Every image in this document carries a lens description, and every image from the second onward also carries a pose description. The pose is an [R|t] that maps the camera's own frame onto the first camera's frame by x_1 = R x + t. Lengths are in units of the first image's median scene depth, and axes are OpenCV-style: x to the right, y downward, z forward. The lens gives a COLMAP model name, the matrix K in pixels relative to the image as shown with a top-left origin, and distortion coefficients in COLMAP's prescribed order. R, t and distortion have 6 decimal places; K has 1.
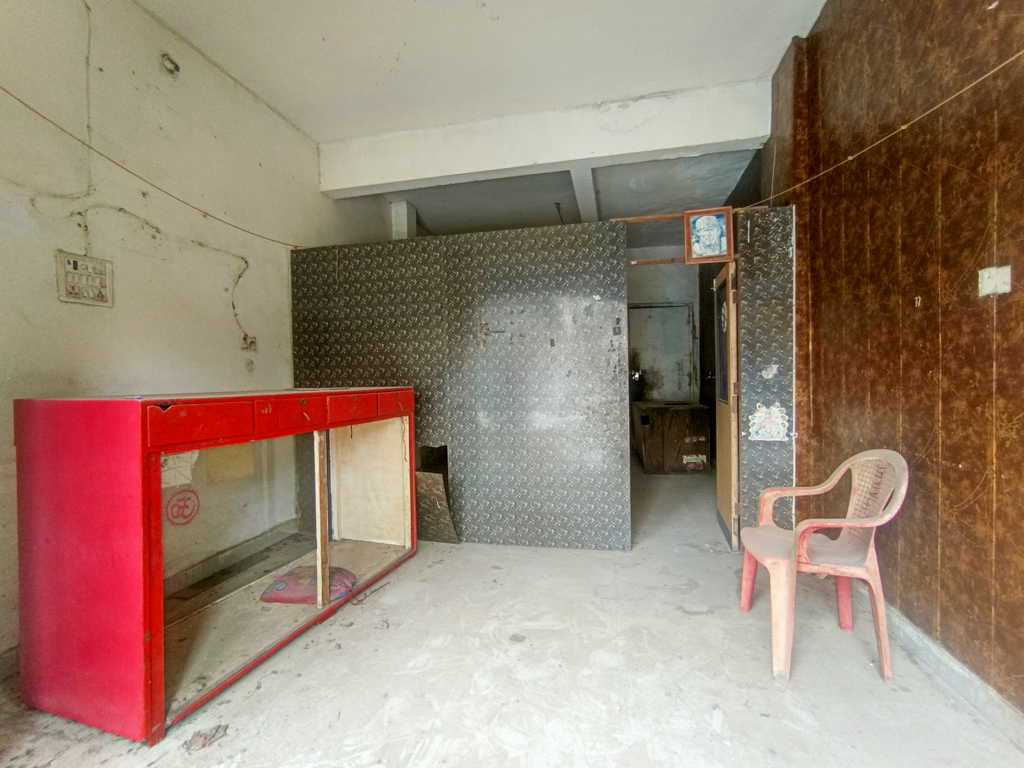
lens RADIAL K [[463.0, 0, 509.1], [0, 463.0, 380.1], [0, 0, 1]] dist [-0.050118, 0.036882]
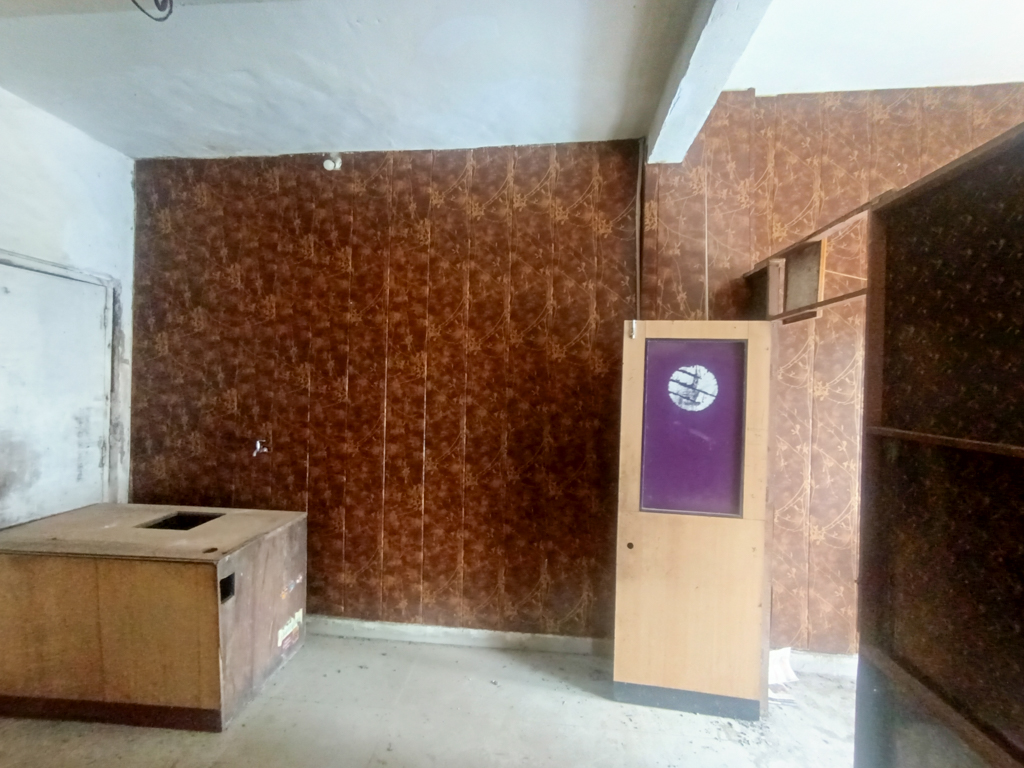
lens RADIAL K [[475.4, 0, 512.0], [0, 475.4, 384.0], [0, 0, 1]] dist [-0.029670, 0.019837]
pose [[-0.142388, 0.008921, 0.989771, -0.240173], [-0.012141, 0.999868, -0.010759, -0.147264], [-0.989736, -0.013549, -0.142261, 1.475372]]
